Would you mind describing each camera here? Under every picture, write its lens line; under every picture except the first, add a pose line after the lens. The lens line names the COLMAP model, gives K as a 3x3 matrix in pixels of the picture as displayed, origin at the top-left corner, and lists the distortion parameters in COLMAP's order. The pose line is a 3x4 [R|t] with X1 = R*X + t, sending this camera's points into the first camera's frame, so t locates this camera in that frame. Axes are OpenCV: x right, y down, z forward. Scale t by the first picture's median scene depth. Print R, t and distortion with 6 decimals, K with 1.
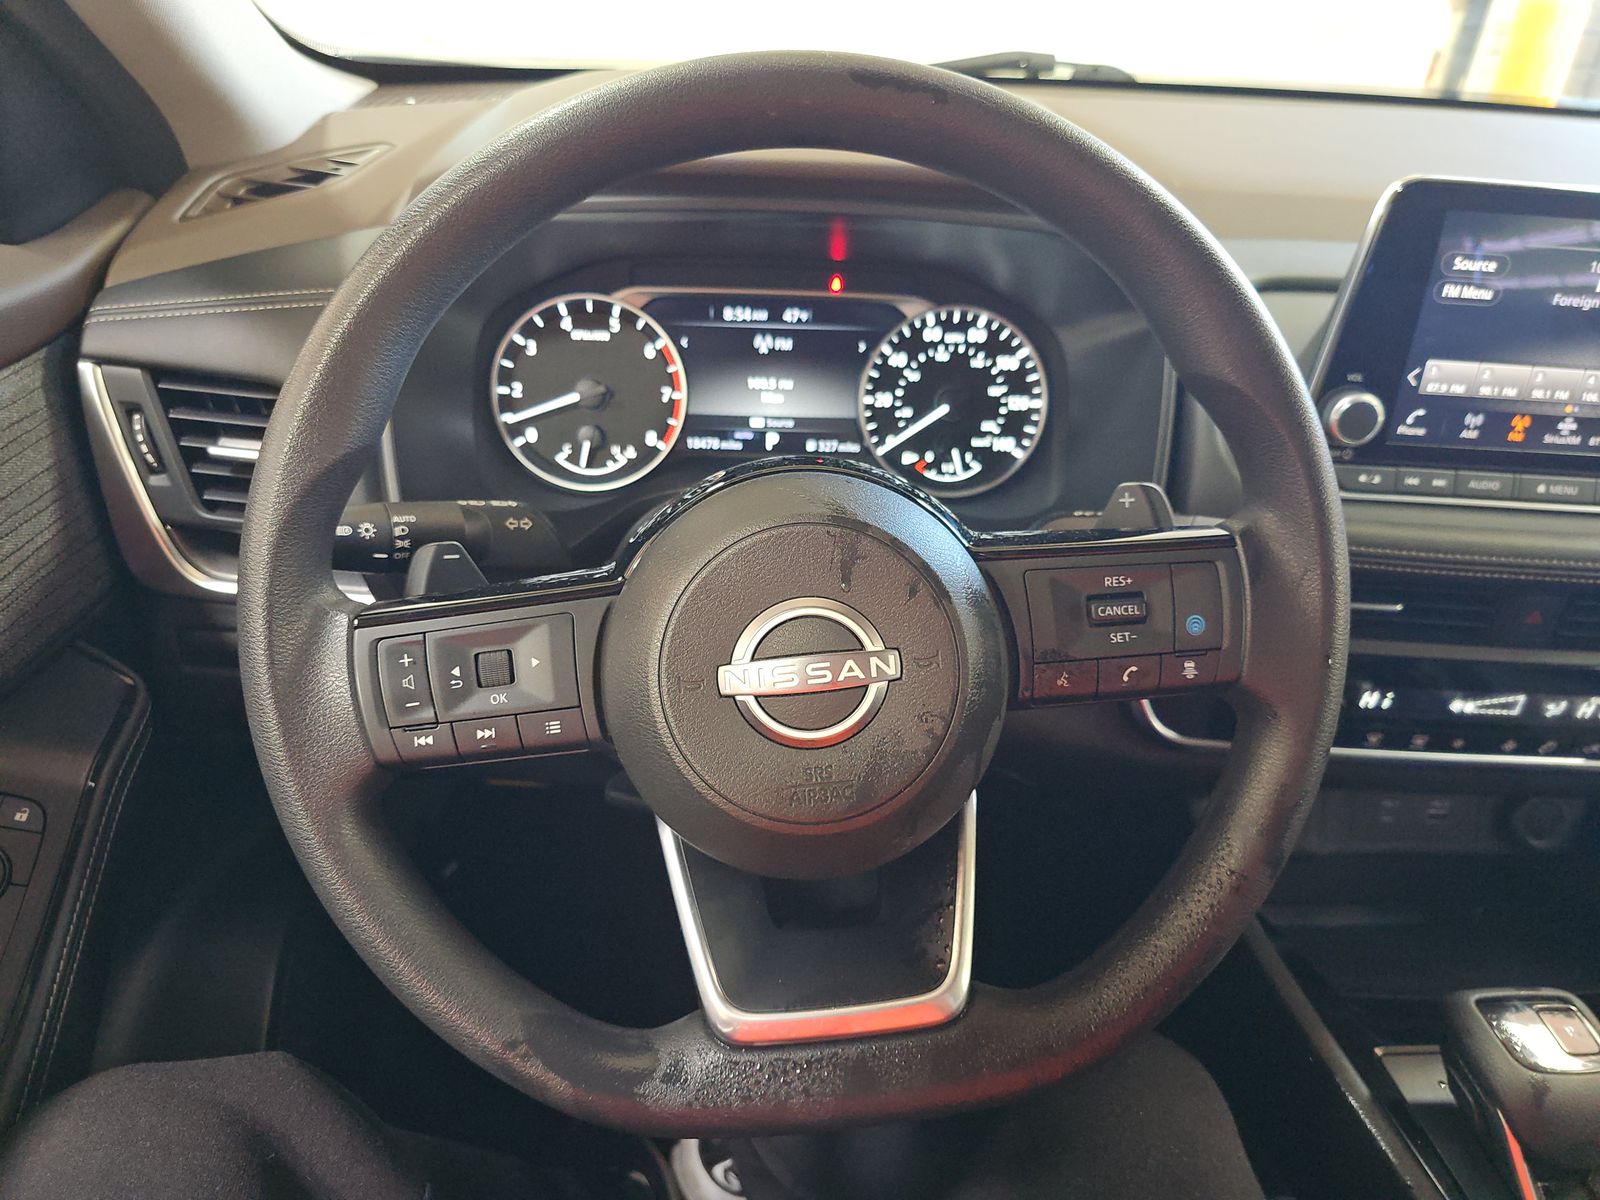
lens RADIAL K [[880.2, 0, 800.0], [0, 880.2, 600.0], [0, 0, 1]] dist [-0.001321, -0.019851]
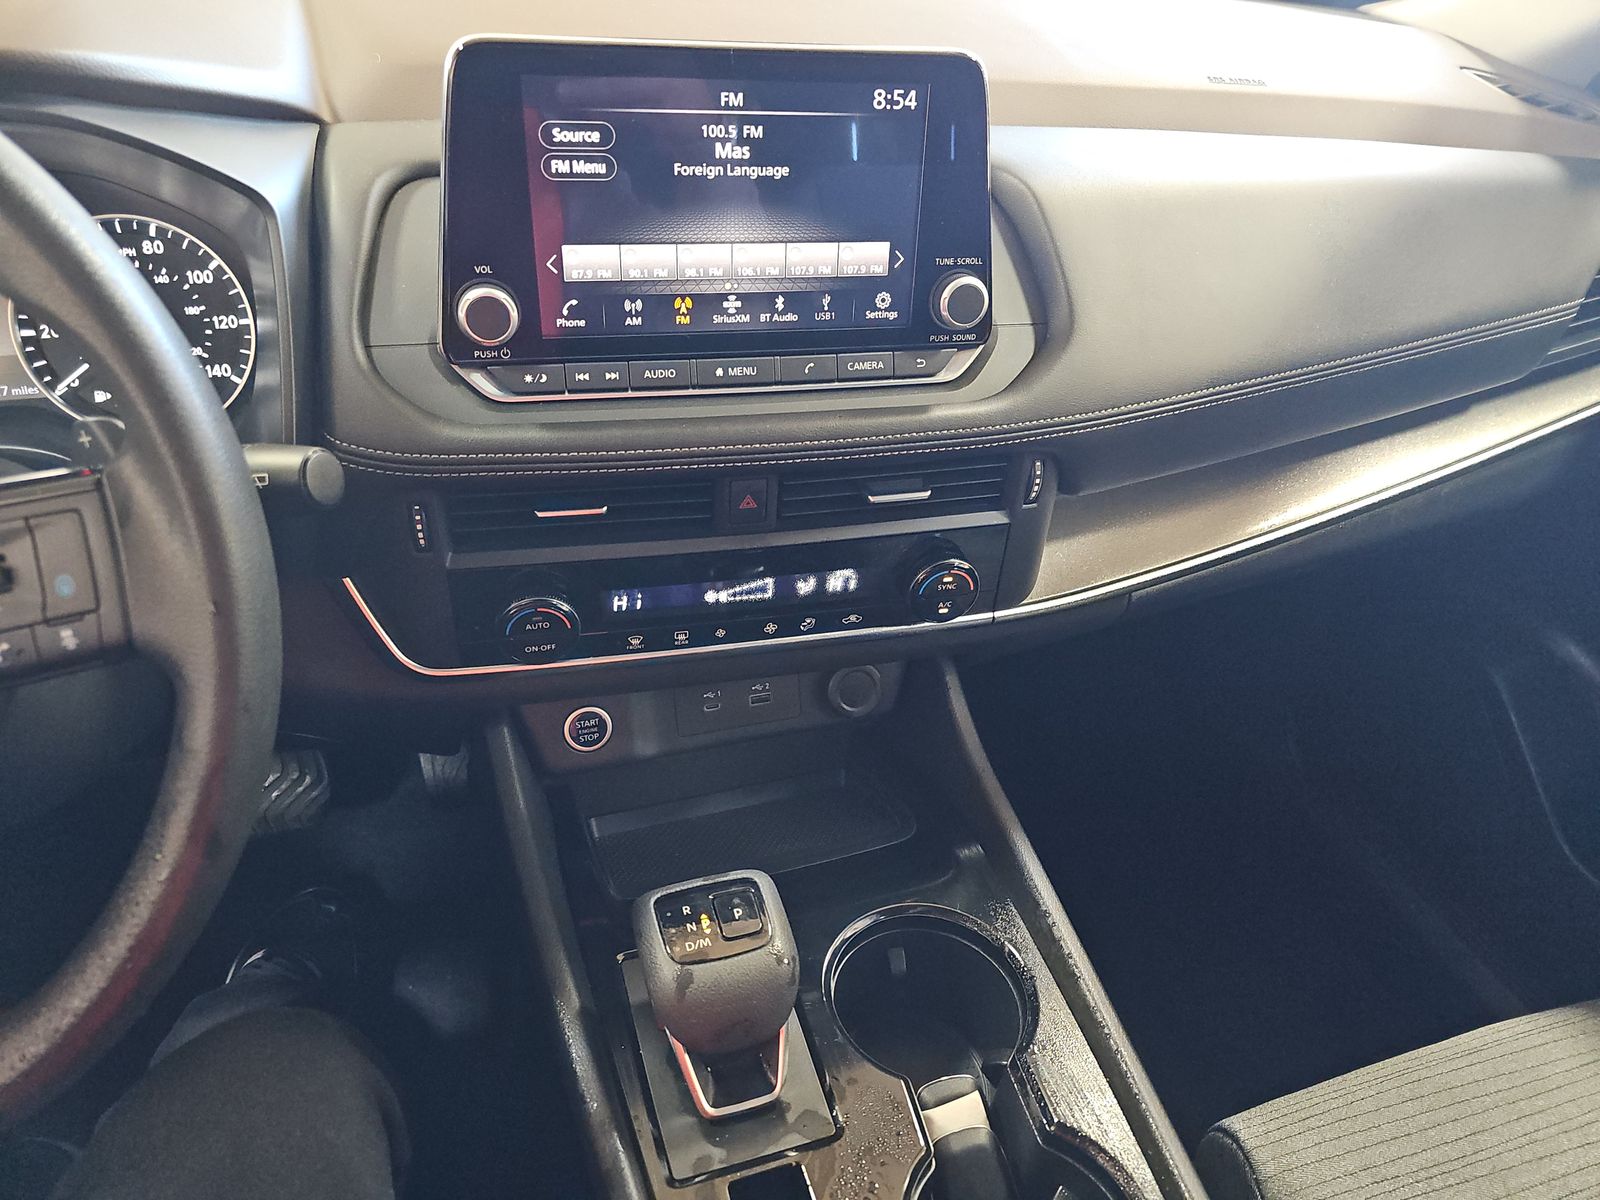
lens RADIAL K [[880.2, 0, 800.0], [0, 880.2, 600.0], [0, 0, 1]] dist [-0.001321, -0.019851]
pose [[0.966951, -0.142580, 0.211371, 0.587574], [0.119436, 0.985739, 0.118549, 0.015730], [-0.225259, -0.089385, 0.970190, -0.003862]]
